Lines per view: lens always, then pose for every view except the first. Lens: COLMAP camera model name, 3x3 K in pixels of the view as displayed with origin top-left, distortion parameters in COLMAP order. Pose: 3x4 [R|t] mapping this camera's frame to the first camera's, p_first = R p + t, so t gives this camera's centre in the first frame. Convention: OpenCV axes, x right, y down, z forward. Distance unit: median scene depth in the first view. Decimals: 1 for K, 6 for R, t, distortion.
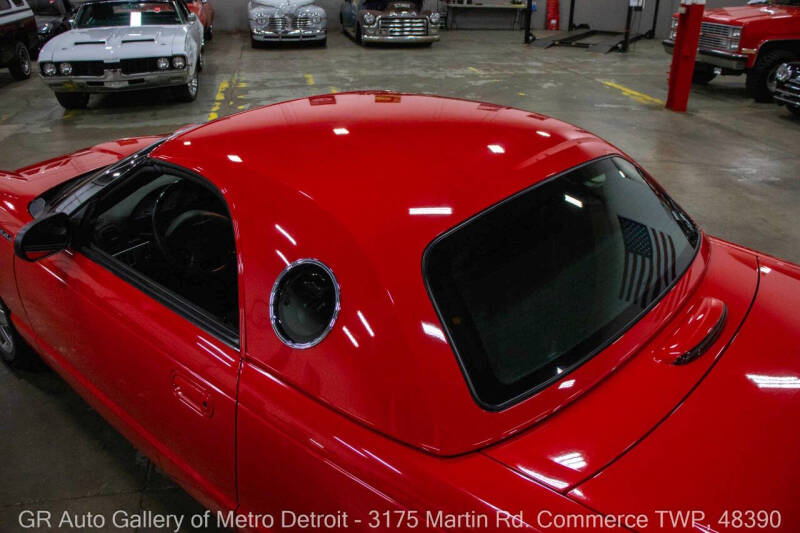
lens RADIAL K [[663.8, 0, 407.3], [0, 663.8, 269.7], [0, 0, 1]] dist [-0.182330, 0.191989]
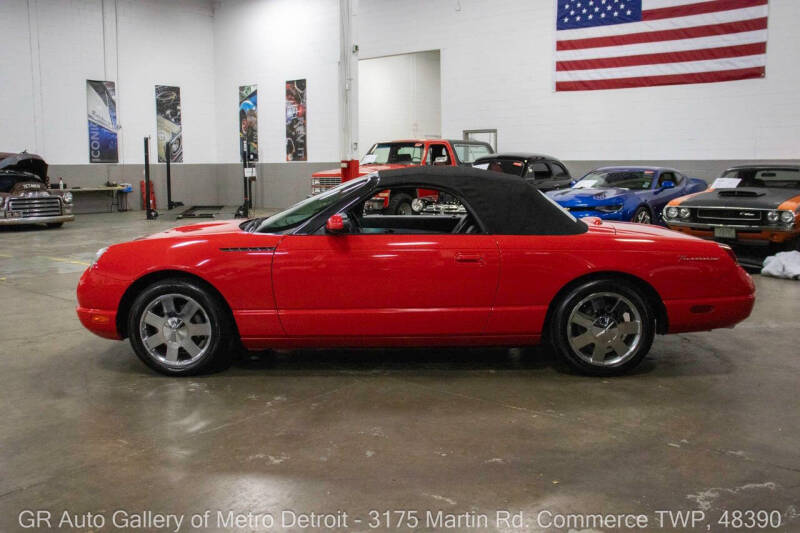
lens RADIAL K [[813.5, 0, 402.1], [0, 813.5, 265.5], [0, 0, 1]] dist [-0.041229, 0.016977]
pose [[0.767370, -0.095260, 0.634088, -0.348657], [0.291681, 0.932522, -0.212896, 0.109275], [-0.571021, 0.348322, 0.743375, -0.147001]]
